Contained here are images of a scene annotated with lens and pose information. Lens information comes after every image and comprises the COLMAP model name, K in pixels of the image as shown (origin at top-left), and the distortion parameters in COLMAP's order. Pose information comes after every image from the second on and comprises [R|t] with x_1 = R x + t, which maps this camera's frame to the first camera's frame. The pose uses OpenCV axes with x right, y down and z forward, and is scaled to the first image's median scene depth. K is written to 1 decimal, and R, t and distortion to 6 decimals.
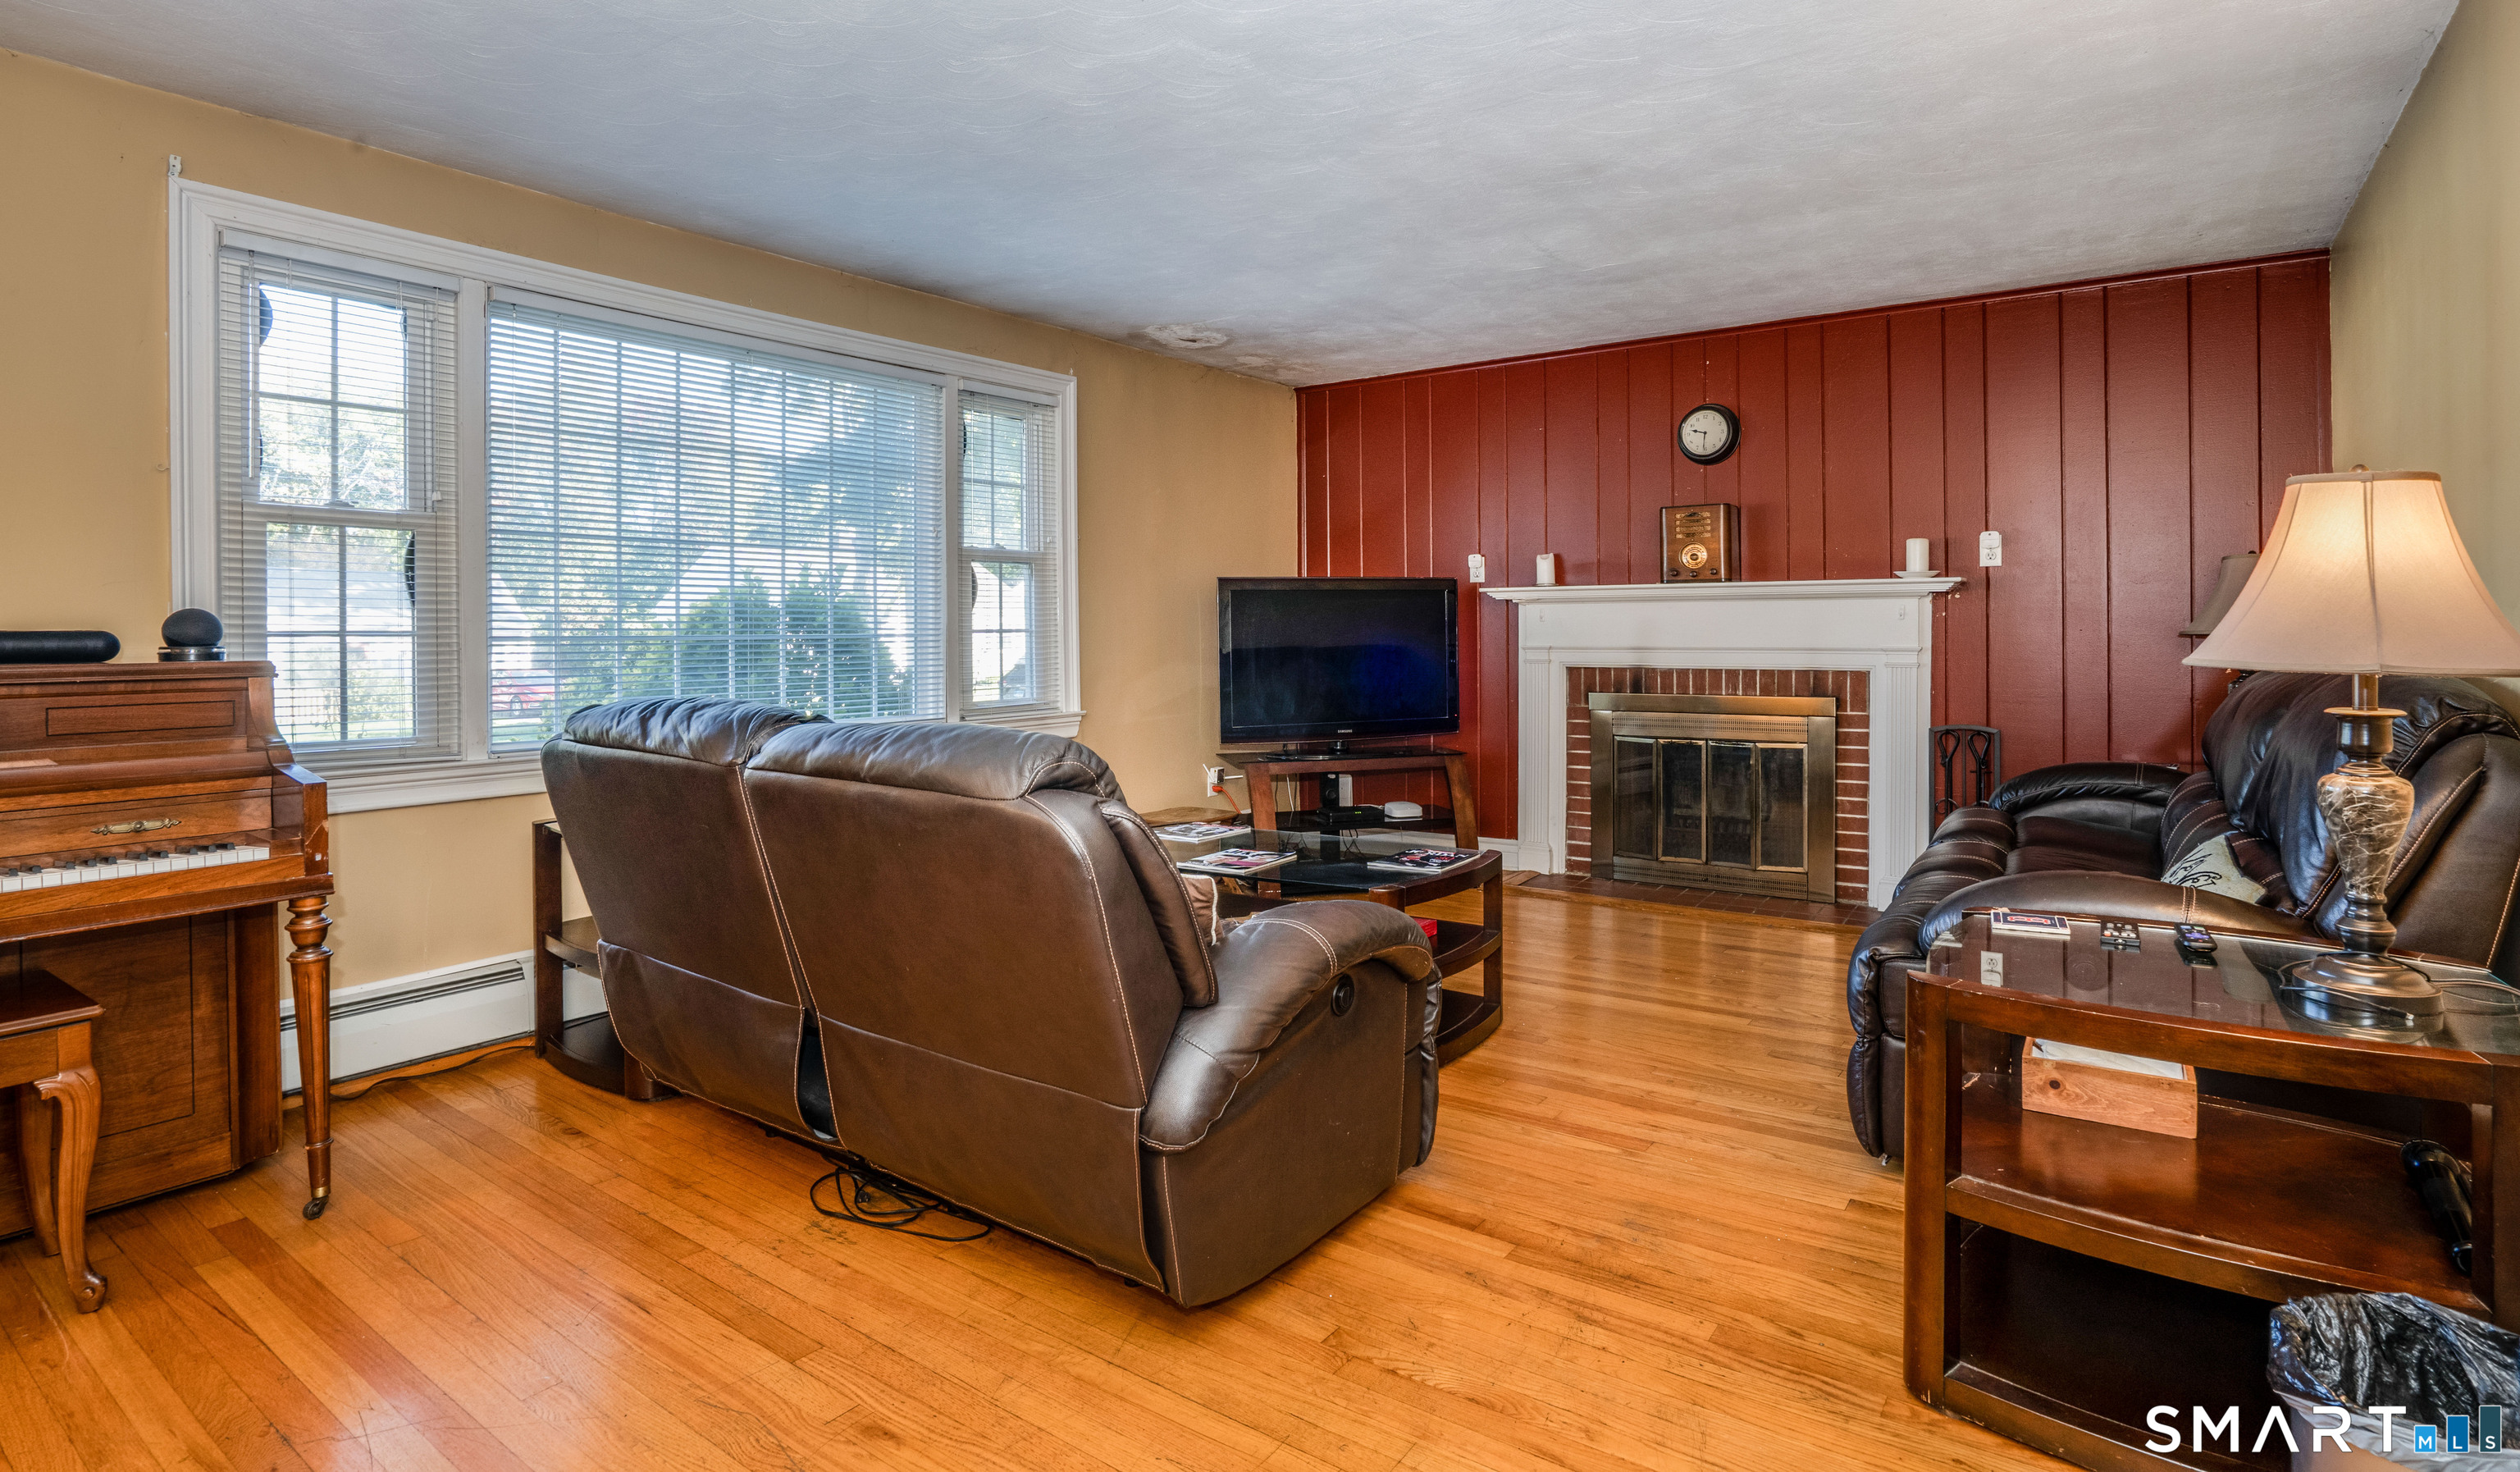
lens RADIAL K [[1240.9, 0, 1221.4], [0, 1240.9, 645.2], [0, 0, 1]] dist [-0.029587, 0.000296]
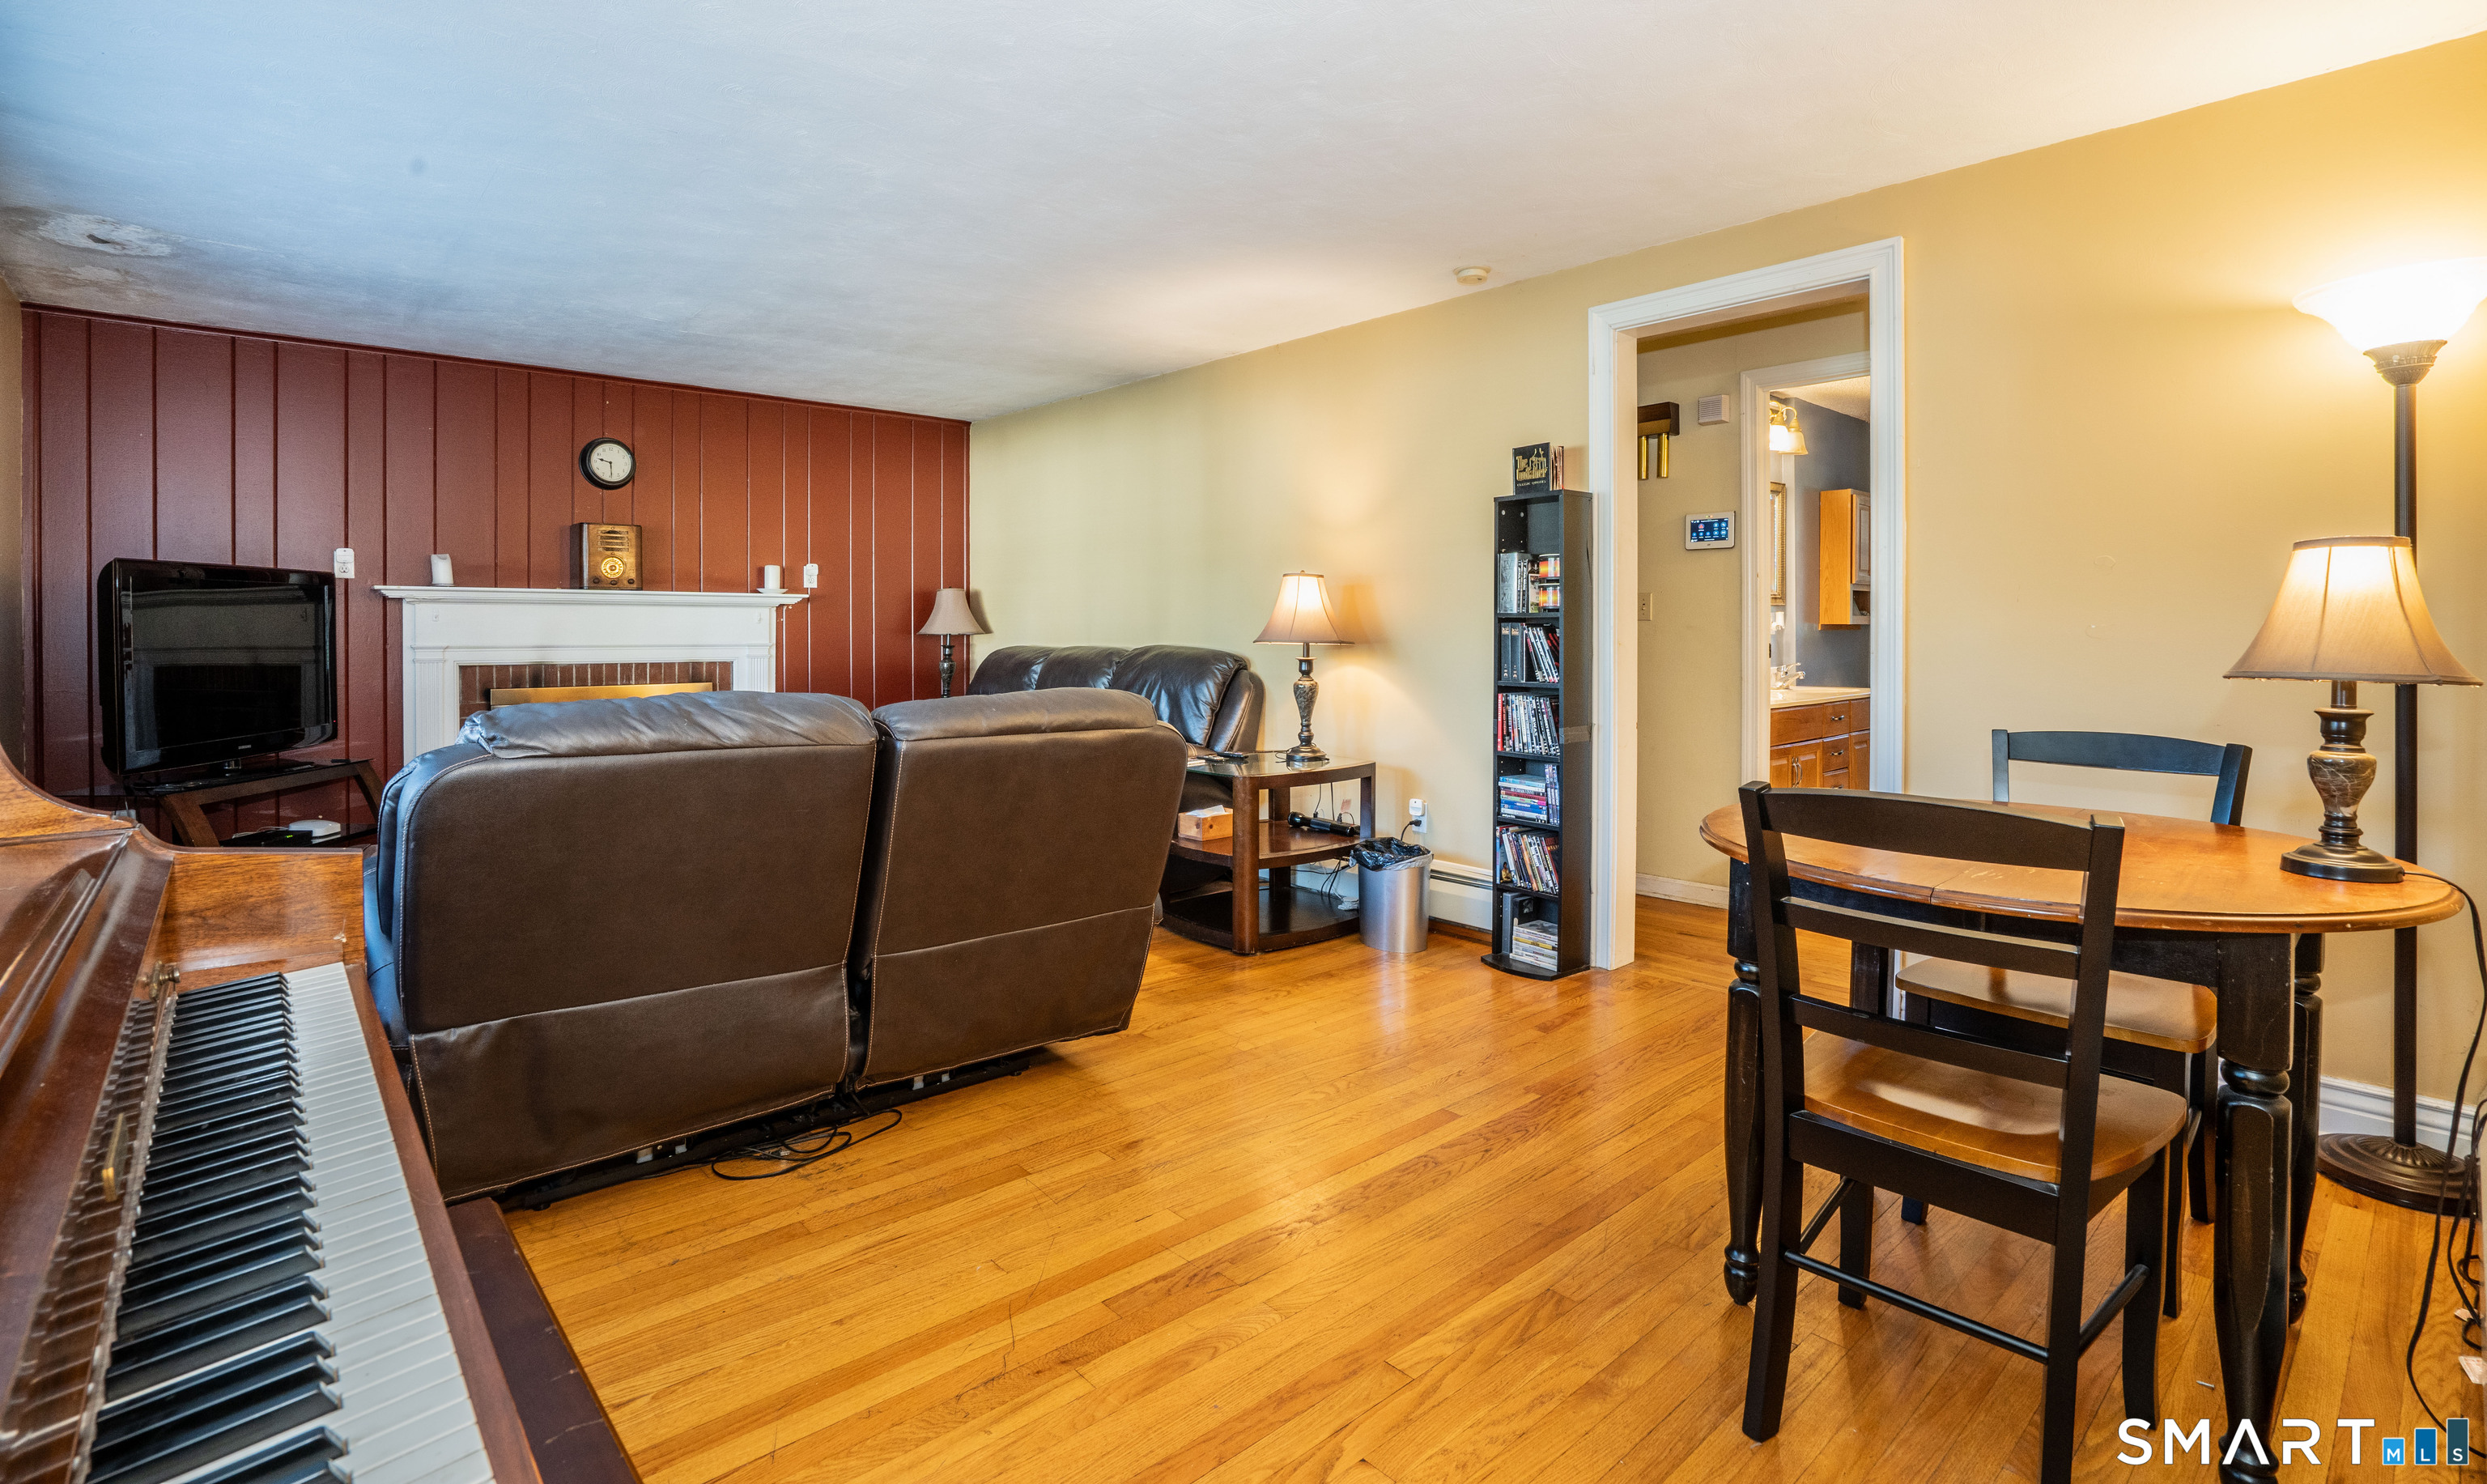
lens RADIAL K [[1152.4, 0, 1243.8], [0, 1152.4, 633.6], [0, 0, 1]] dist [-0.000656, -0.000104]
pose [[0.218437, 0.000586, 0.975851, -0.561091], [0.009157, 0.999955, -0.002651, -0.000652], [-0.975808, 0.009515, 0.218422, 0.178587]]
